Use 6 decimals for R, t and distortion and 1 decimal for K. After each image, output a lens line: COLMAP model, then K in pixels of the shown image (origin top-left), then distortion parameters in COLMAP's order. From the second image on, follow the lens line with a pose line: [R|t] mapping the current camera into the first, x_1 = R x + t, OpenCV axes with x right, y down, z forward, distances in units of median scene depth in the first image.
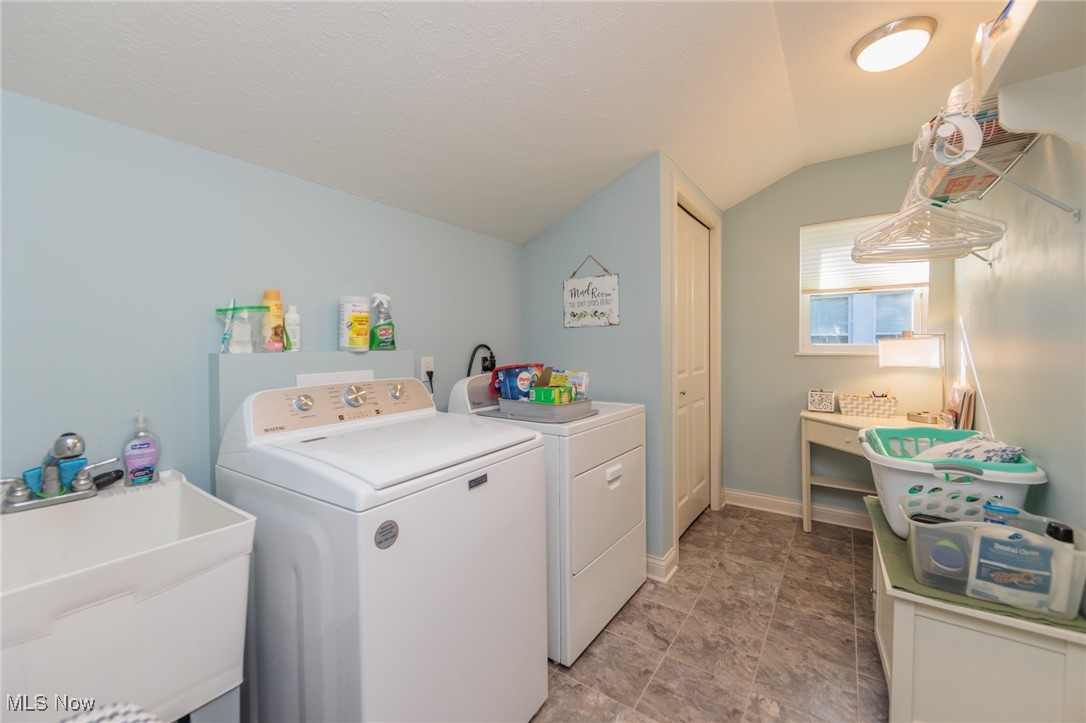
lens RADIAL K [[425.9, 0, 548.4], [0, 425.9, 354.7], [0, 0, 1]] dist [-0.003435, 0.001117]
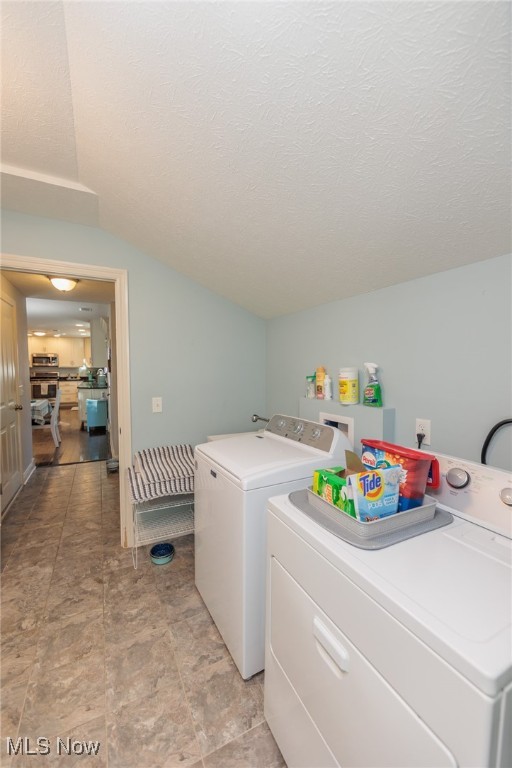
lens RADIAL K [[301.2, 0, 246.1], [0, 301.2, 389.5], [0, 0, 1]] dist [-0.003435, 0.001117]
pose [[-0.489722, 0.063336, -0.869575, 0.685502], [-0.010874, 0.996837, 0.078729, -0.151771], [0.871811, 0.048011, -0.487484, 1.298388]]
